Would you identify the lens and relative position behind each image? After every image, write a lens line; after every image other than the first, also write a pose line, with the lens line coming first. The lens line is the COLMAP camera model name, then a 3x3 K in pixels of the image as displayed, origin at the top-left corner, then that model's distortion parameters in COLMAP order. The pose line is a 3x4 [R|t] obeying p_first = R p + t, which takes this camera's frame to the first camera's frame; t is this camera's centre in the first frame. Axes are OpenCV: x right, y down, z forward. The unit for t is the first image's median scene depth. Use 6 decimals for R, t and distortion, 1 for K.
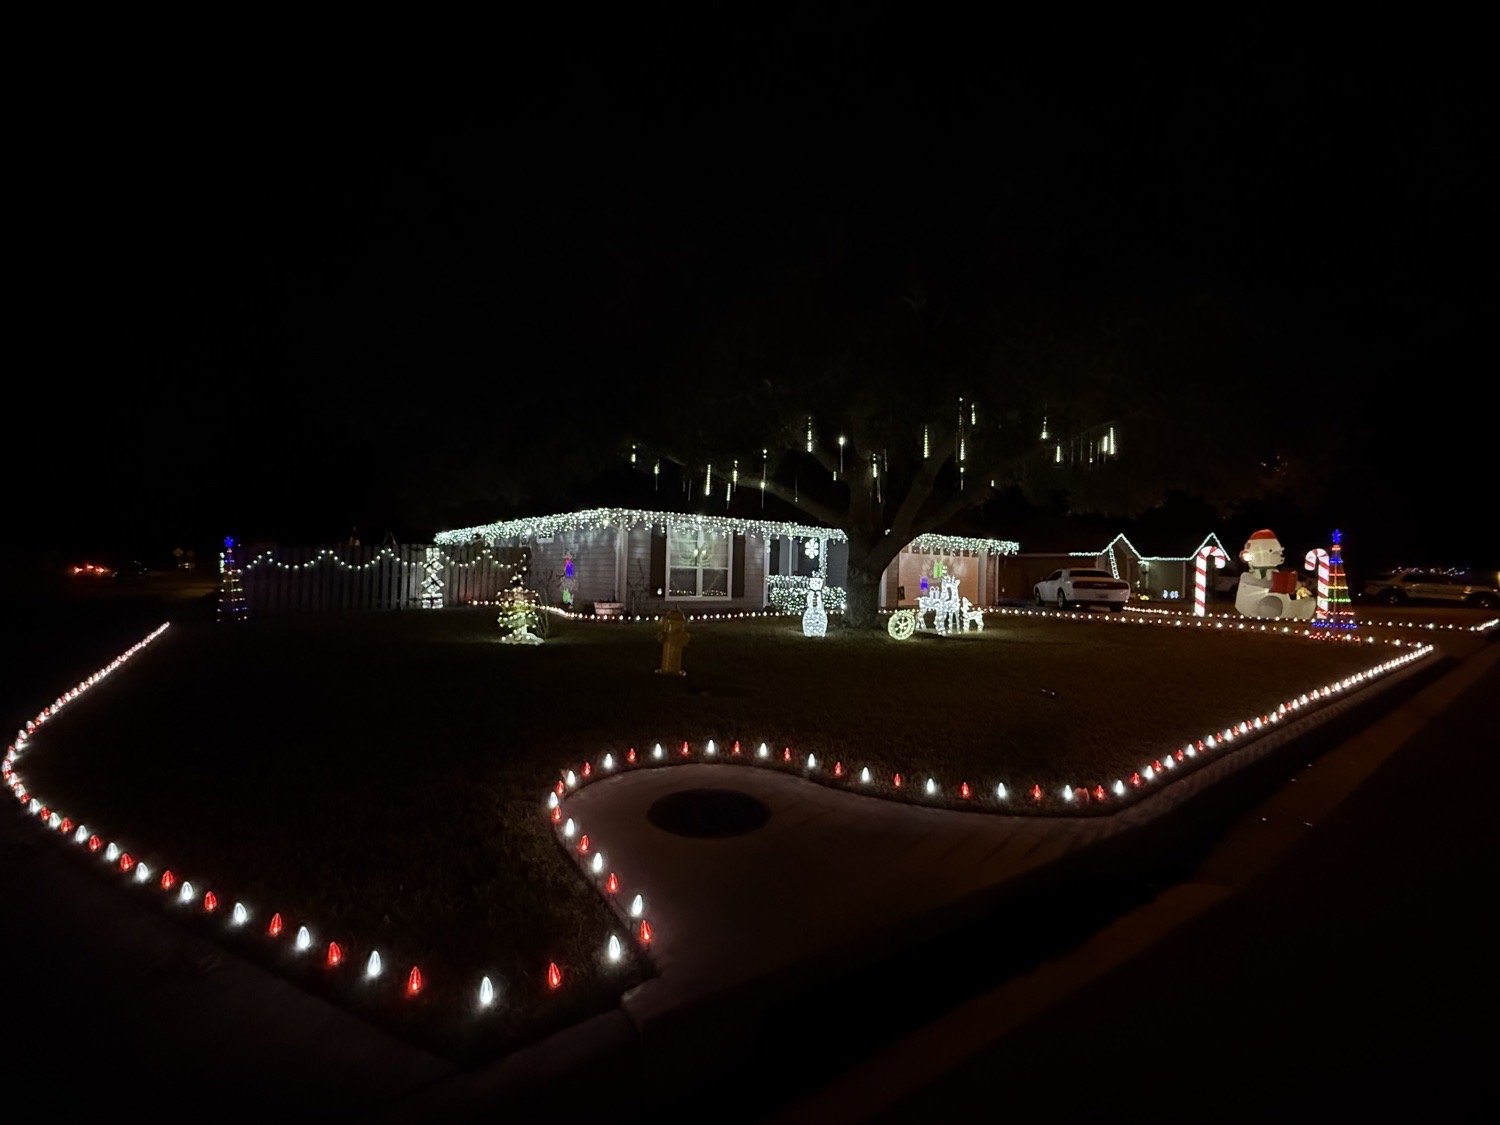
lens RADIAL K [[623.6, 0, 748.7], [0, 623.6, 562.7], [0, 0, 1]] dist [-0.001525, 0.000125]
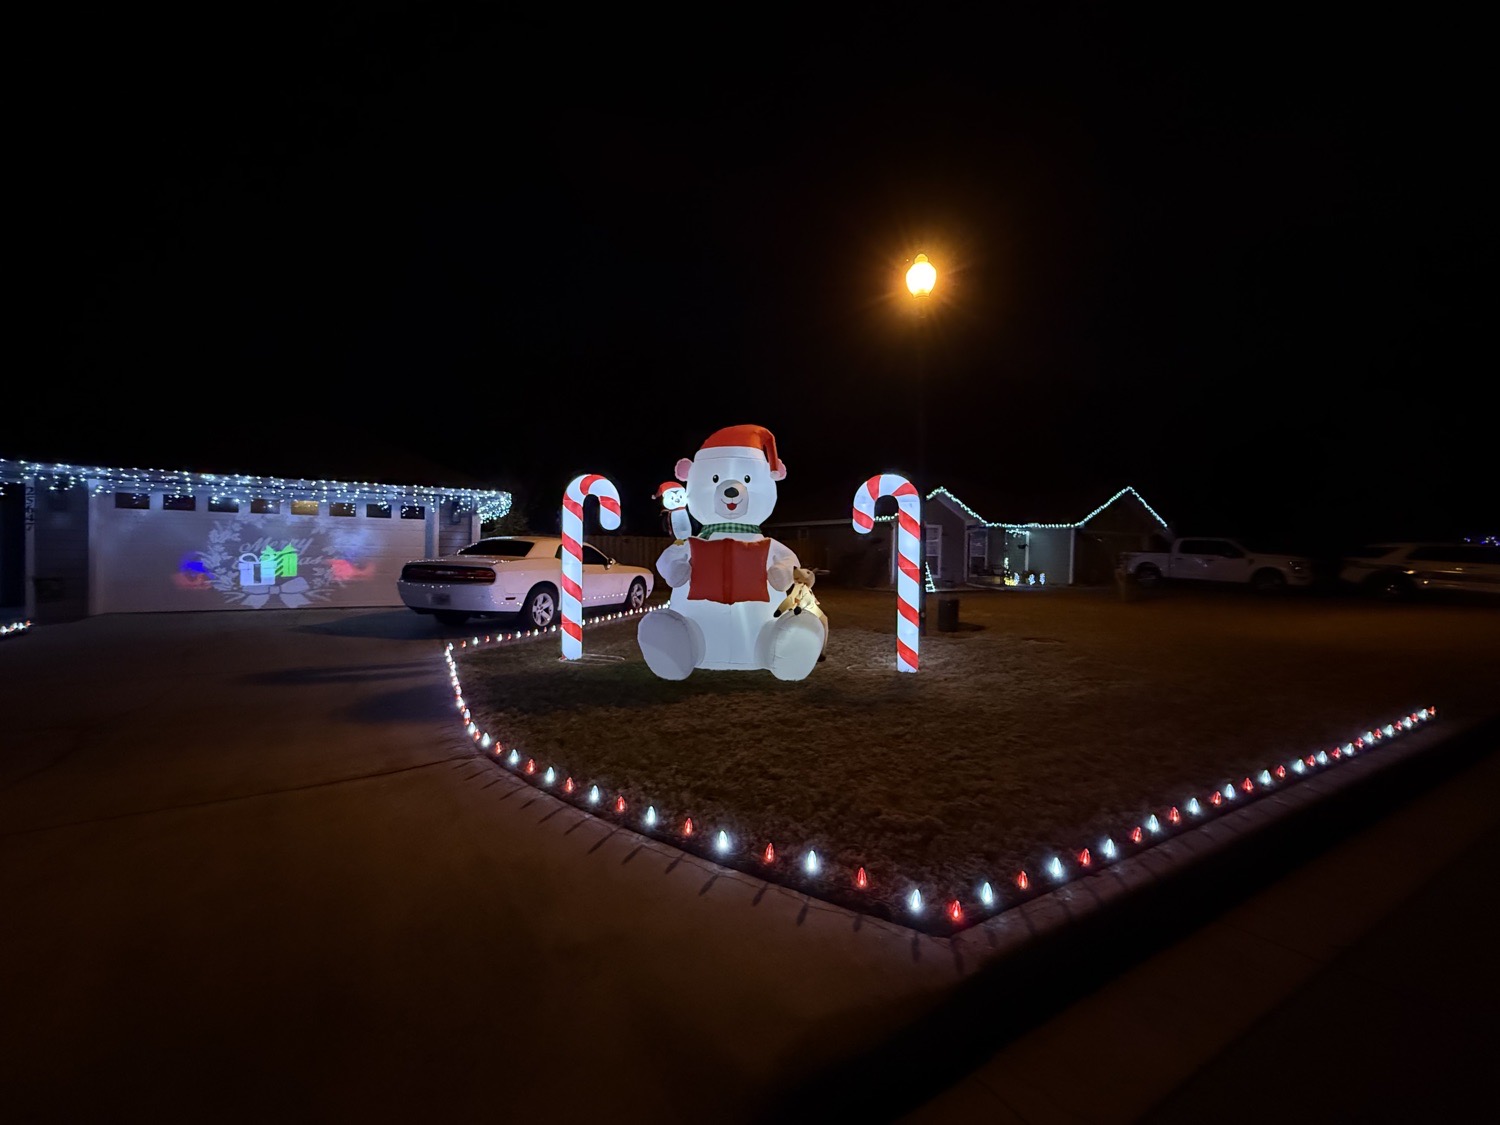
lens RADIAL K [[608.7, 0, 747.7], [0, 608.7, 555.6], [0, 0, 1]] dist [0.007064, -0.000383]
pose [[0.986034, -0.001603, -0.166534, 0.967307], [0.005760, 0.999684, 0.024483, 0.015074], [0.166442, -0.025100, 0.985732, 0.705545]]
